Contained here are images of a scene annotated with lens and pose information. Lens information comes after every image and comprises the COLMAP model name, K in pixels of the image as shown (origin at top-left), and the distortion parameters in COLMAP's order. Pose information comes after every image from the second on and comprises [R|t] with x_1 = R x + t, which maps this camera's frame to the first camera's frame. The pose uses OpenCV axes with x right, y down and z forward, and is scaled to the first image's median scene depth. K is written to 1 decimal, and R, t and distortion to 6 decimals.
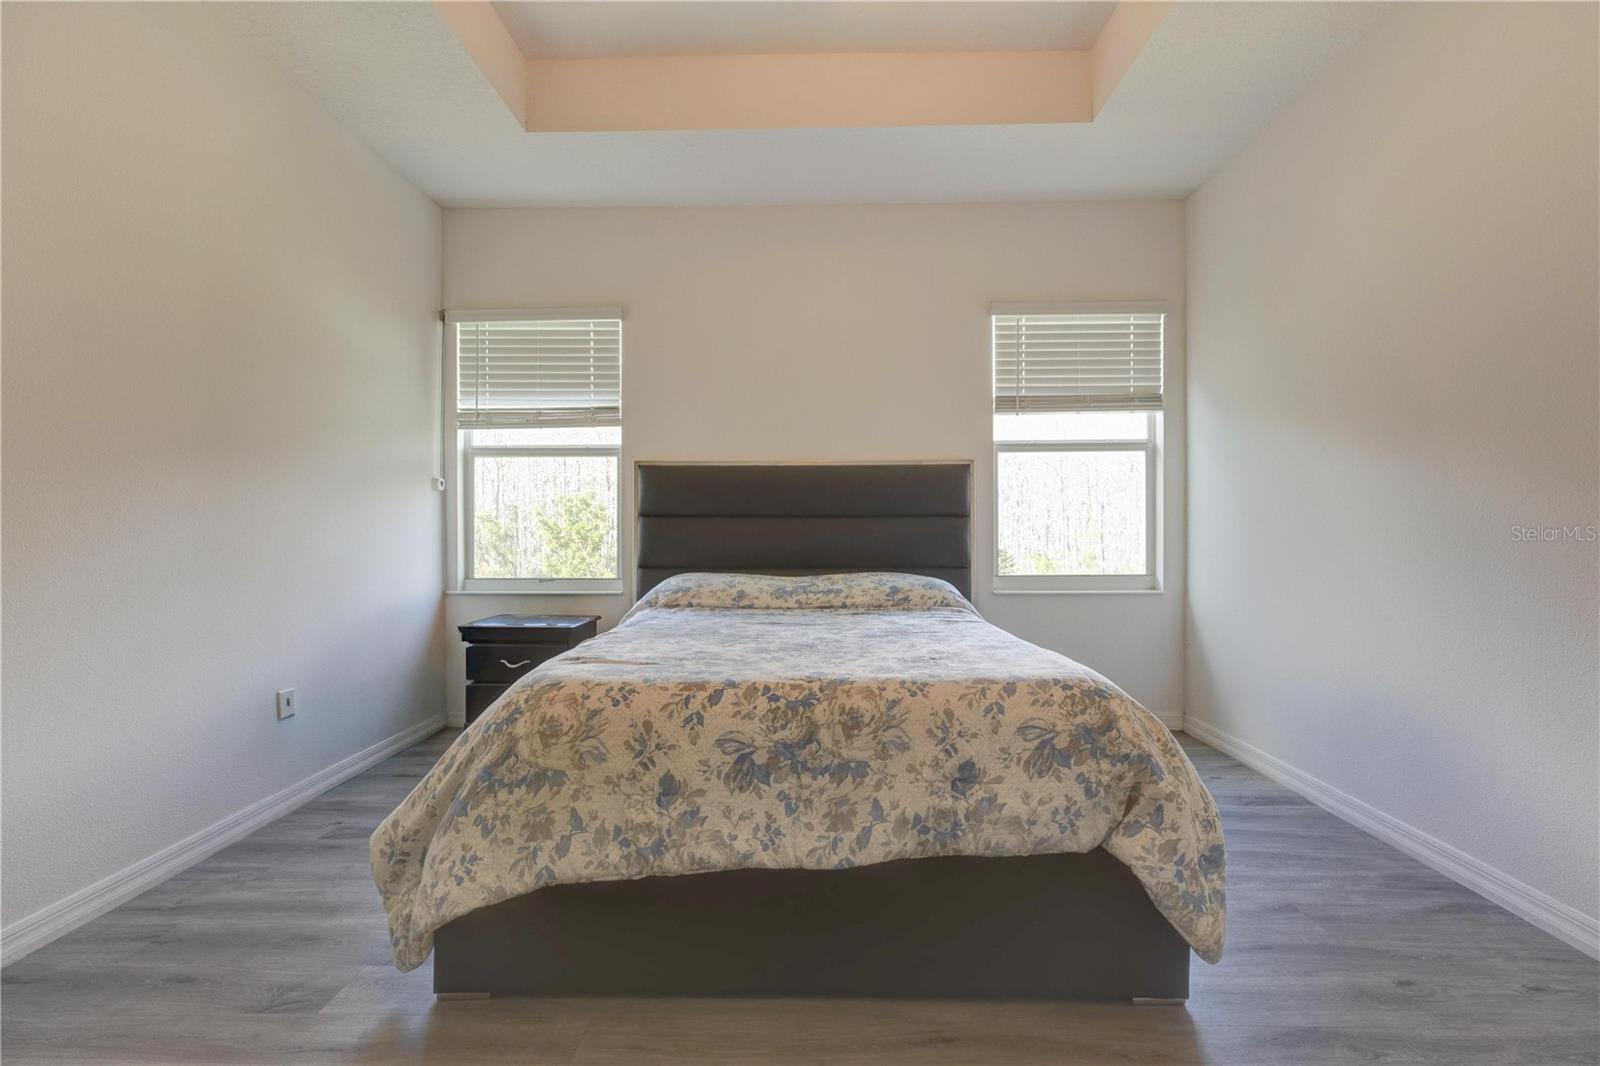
lens RADIAL K [[734.0, 0, 792.9], [0, 734.0, 526.1], [0, 0, 1]] dist [-0.002939, 0.004239]
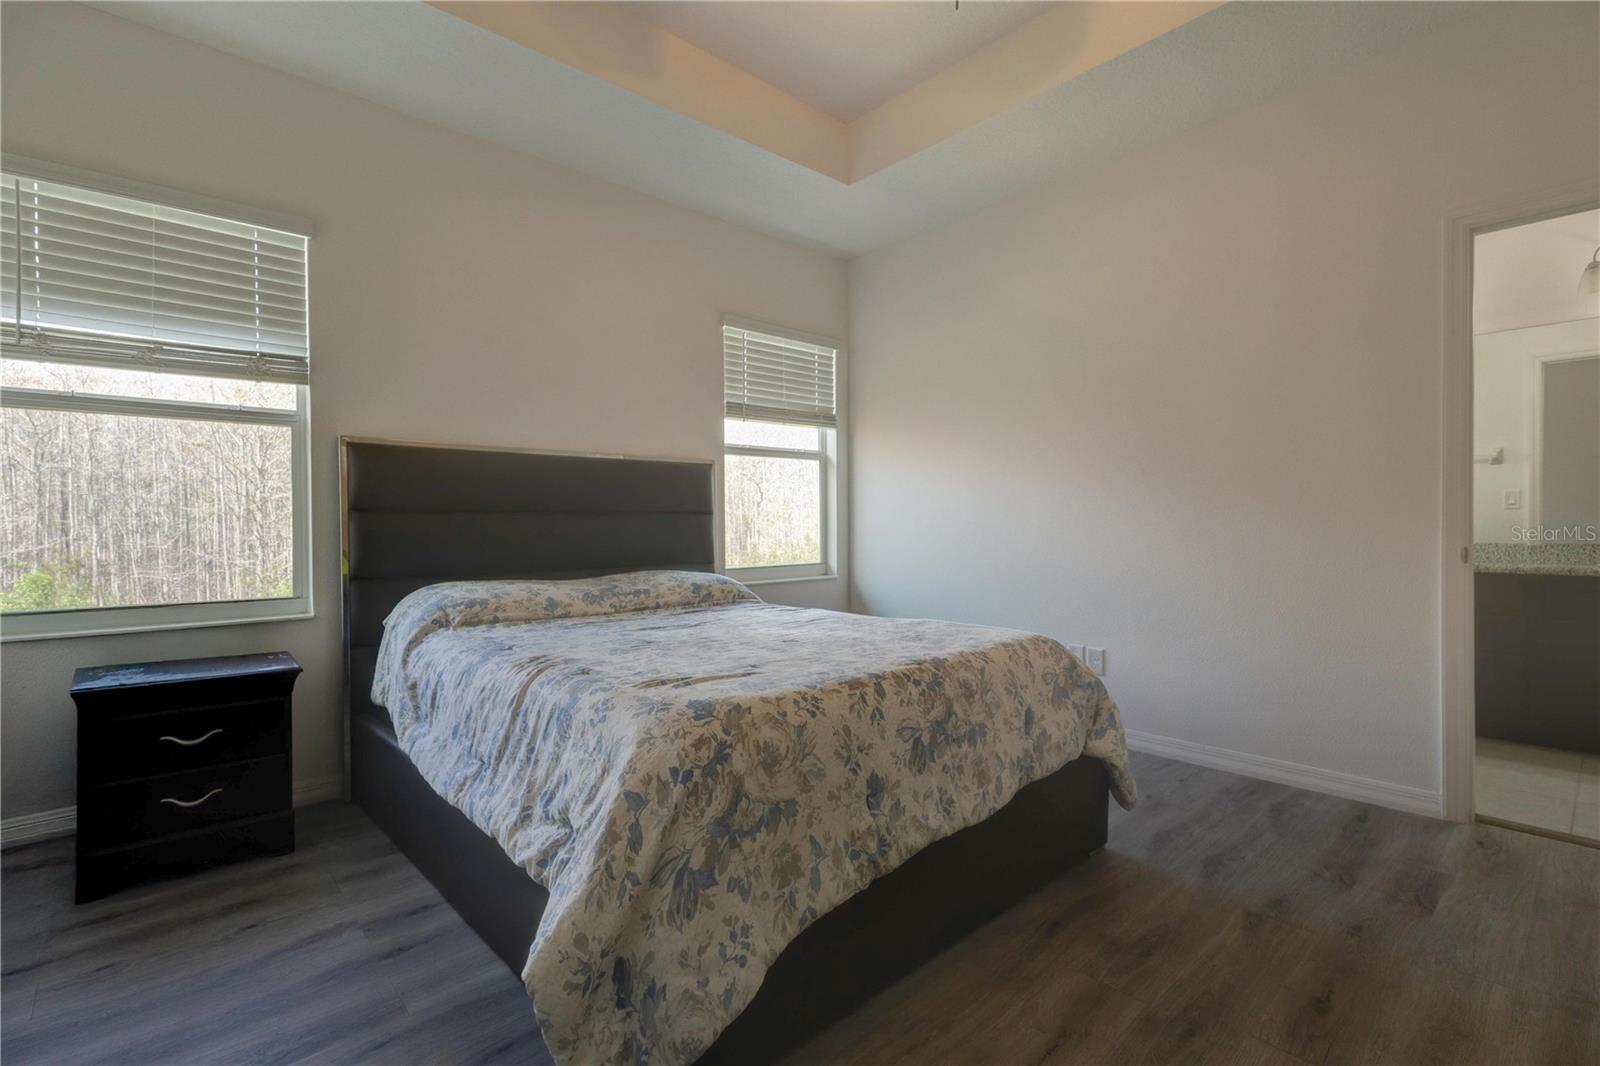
lens RADIAL K [[734.0, 0, 791.2], [0, 734.0, 531.8], [0, 0, 1]] dist [-0.002939, 0.004239]
pose [[0.729563, -0.010996, 0.683826, -0.910651], [0.003722, 0.999920, 0.012107, 0.001281], [-0.683904, -0.006288, 0.729545, 0.356712]]
